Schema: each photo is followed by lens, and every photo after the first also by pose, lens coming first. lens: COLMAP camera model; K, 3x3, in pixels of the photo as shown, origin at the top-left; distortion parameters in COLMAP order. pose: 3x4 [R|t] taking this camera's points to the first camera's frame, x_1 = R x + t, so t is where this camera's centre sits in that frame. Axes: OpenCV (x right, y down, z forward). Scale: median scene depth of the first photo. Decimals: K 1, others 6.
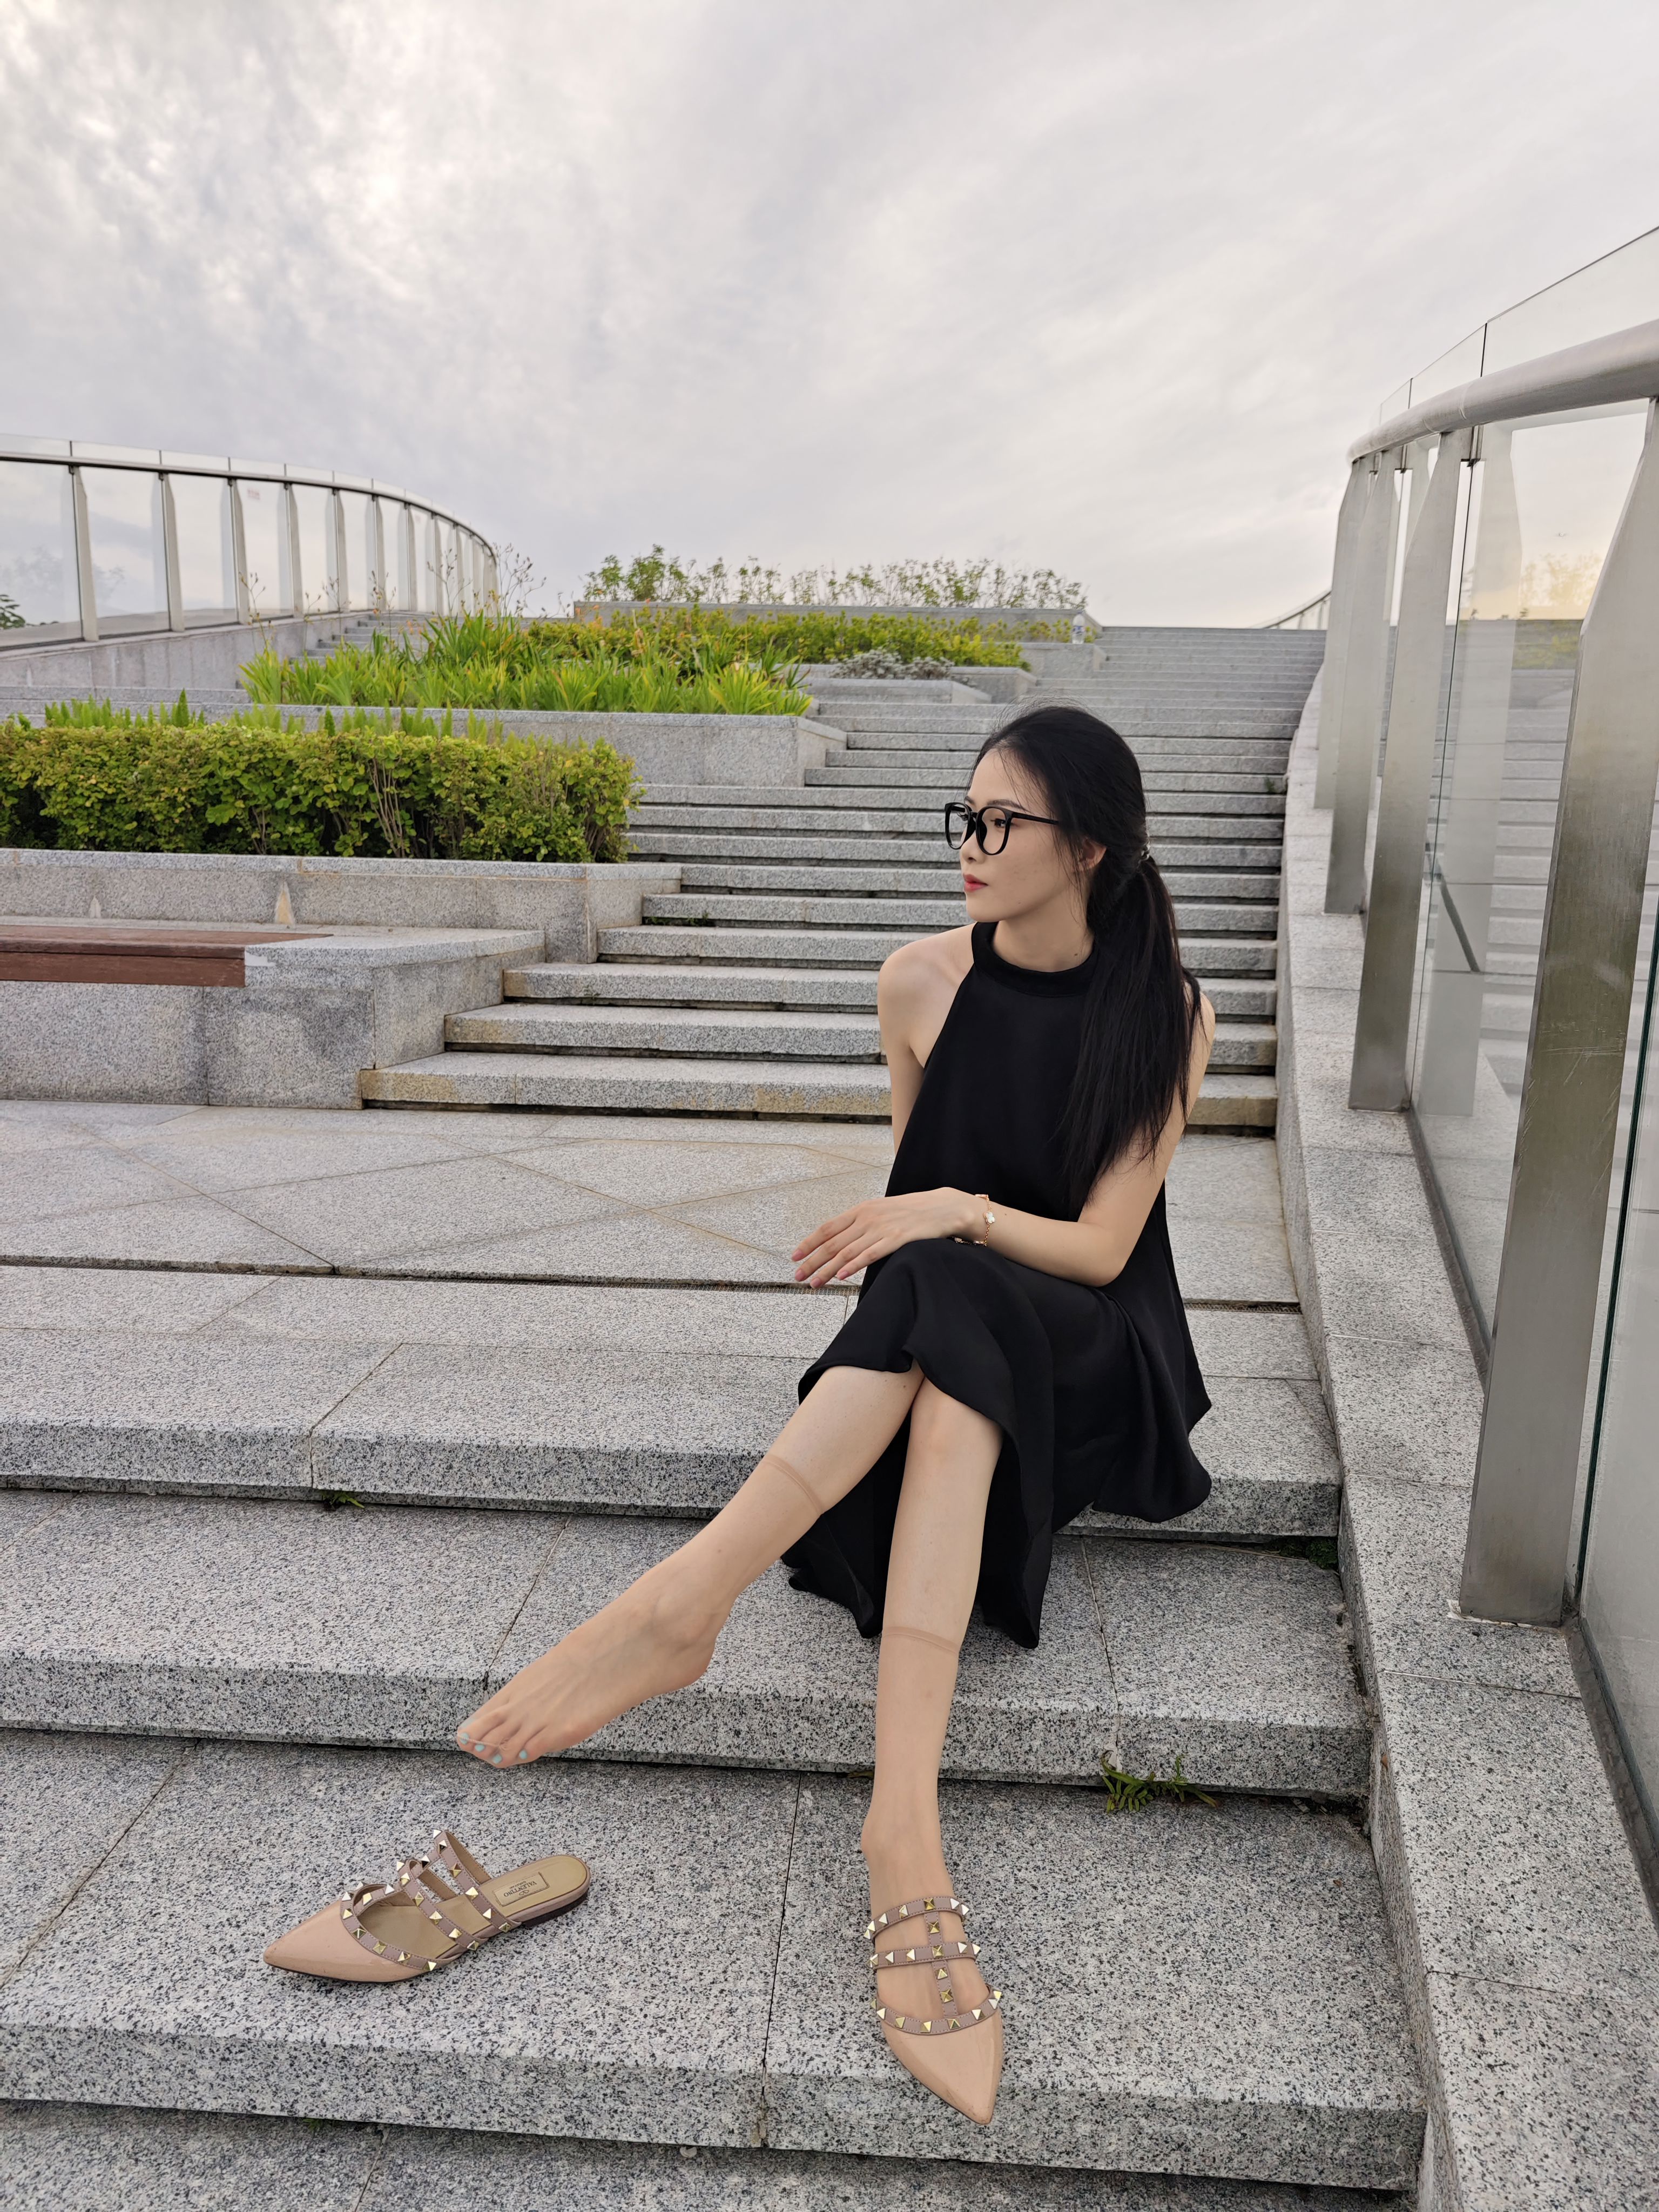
lens RADIAL K [[1470.6, 0, 850.6], [0, 1470.6, 1106.3], [0, 0, 1]] dist [0.002923, -0.000594]
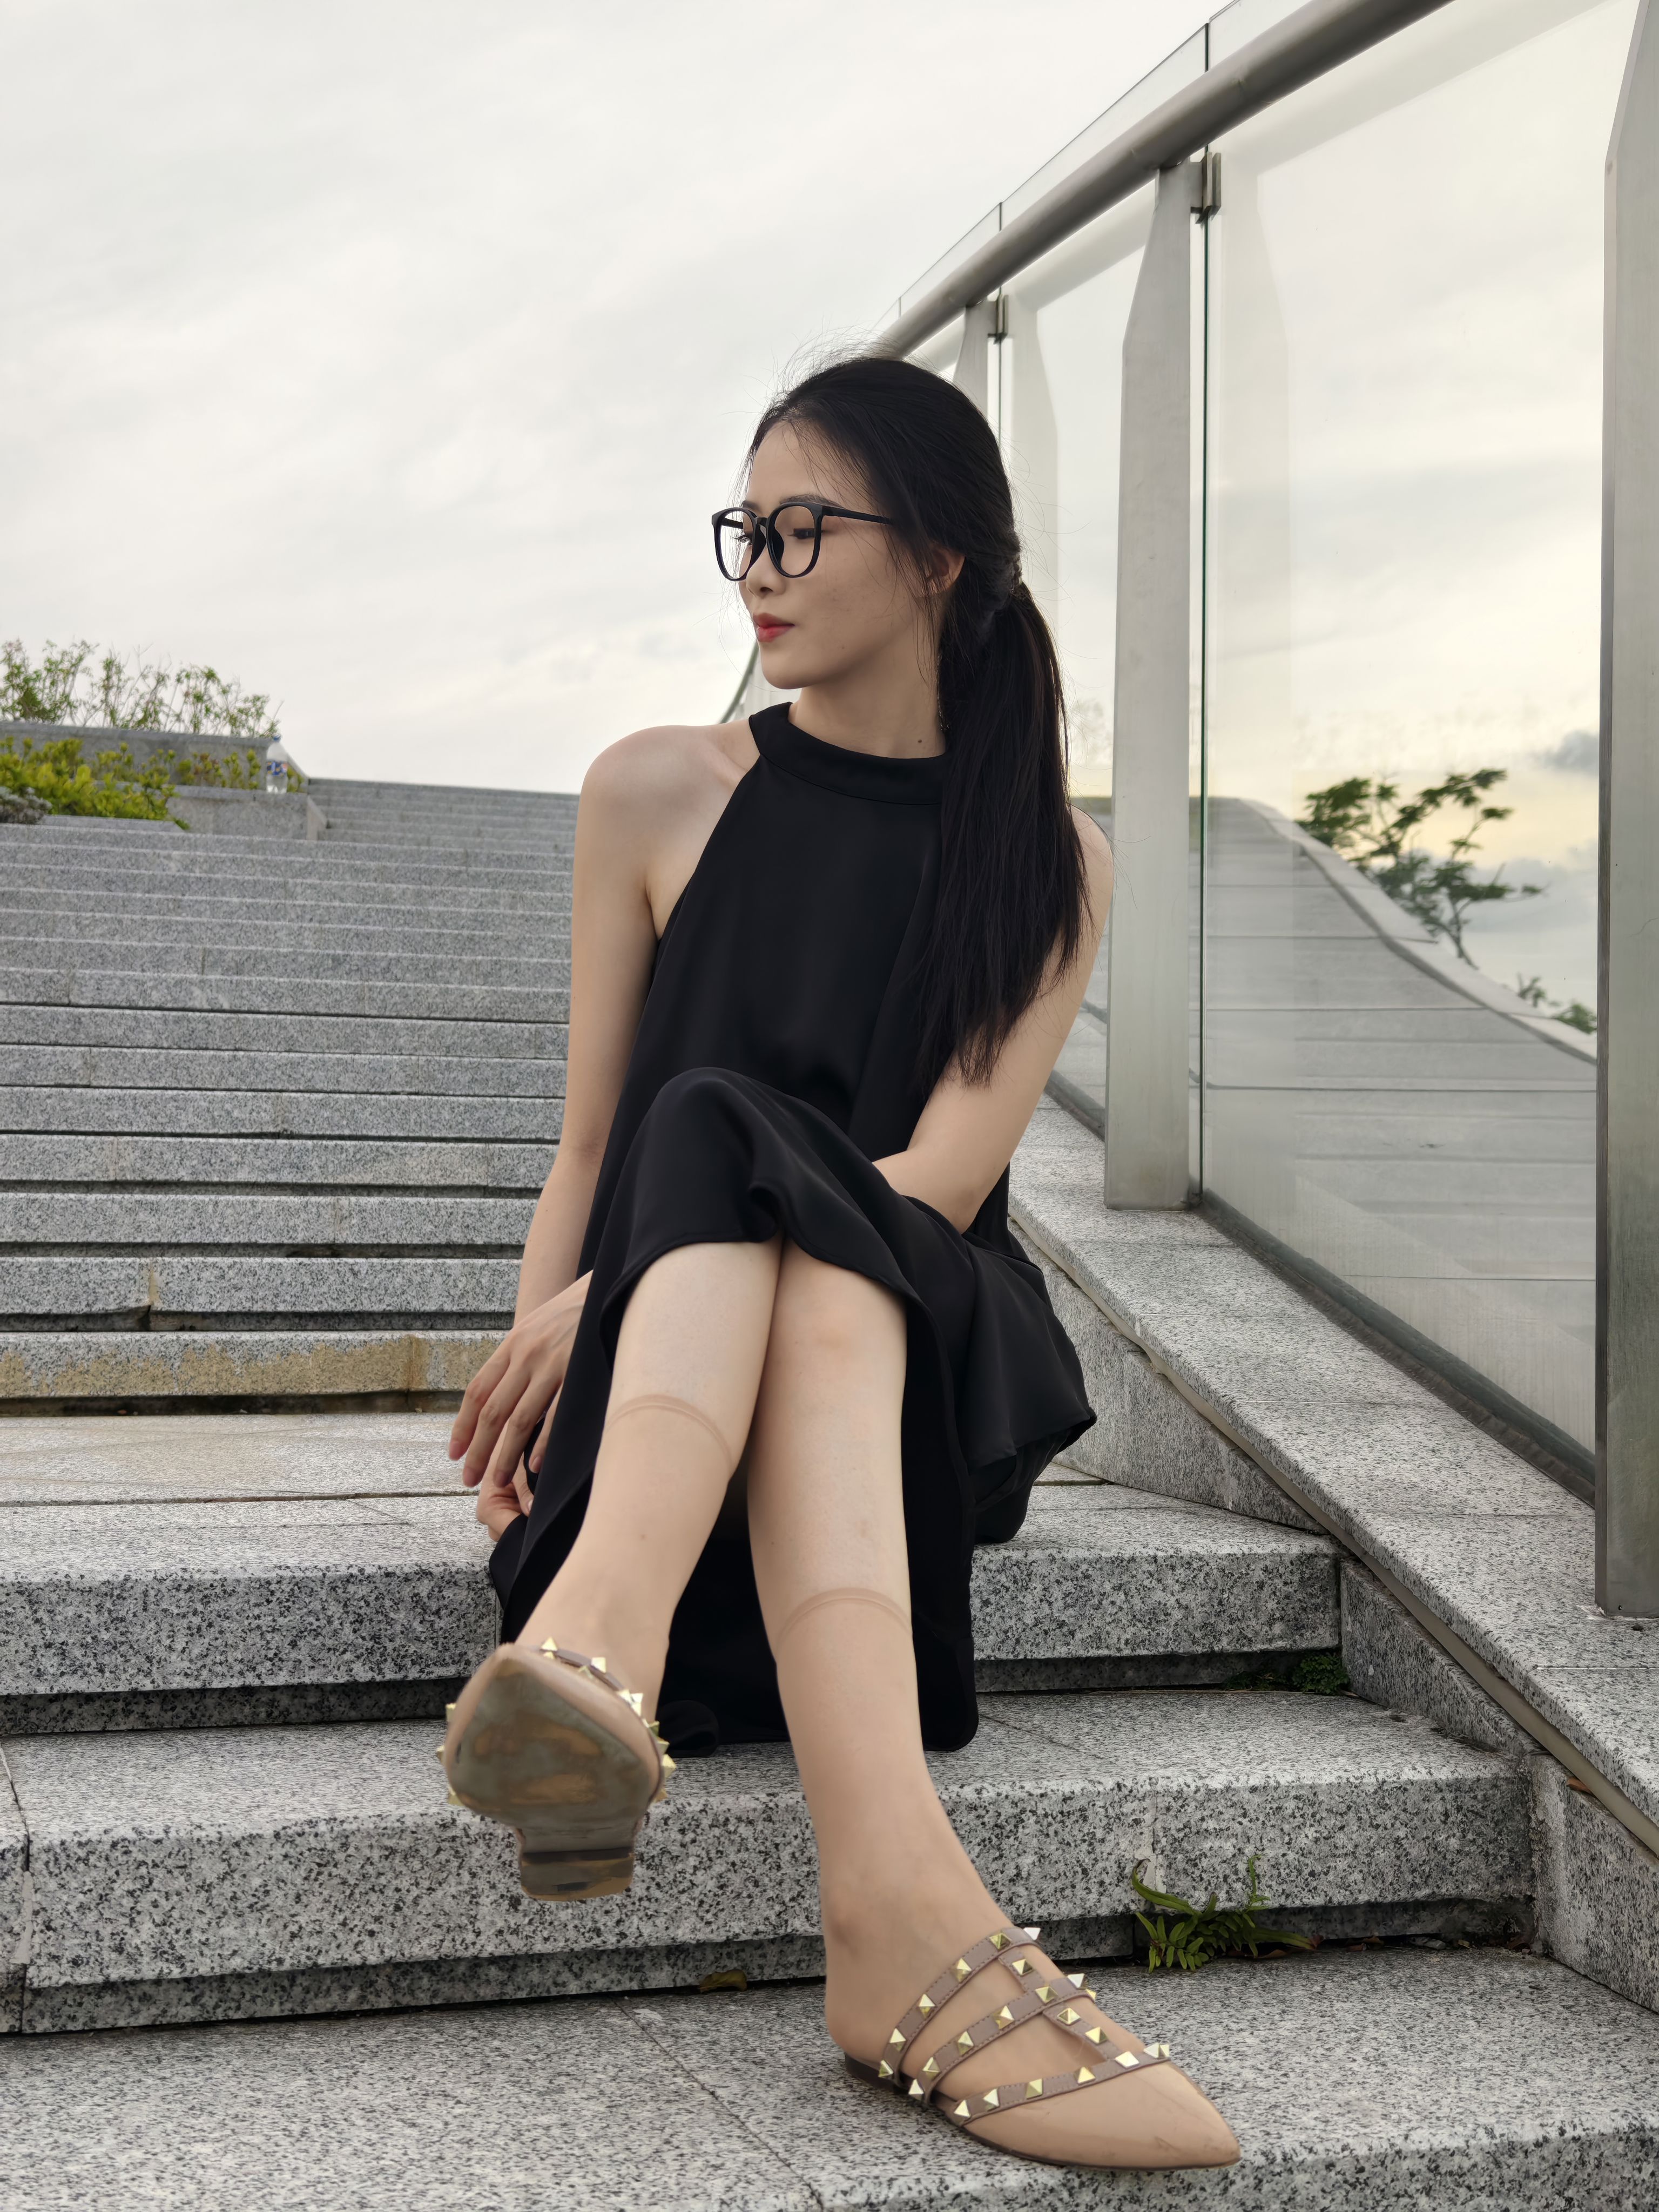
lens RADIAL K [[2896.1, 0, 799.1], [0, 2896.1, 1111.9], [0, 0, 1]] dist [0.212827, -0.719156]
pose [[0.936350, 0.004826, 0.351036, -0.355410], [0.075916, 0.973464, -0.215881, 0.379972], [-0.342763, 0.228789, 0.911136, -0.083743]]
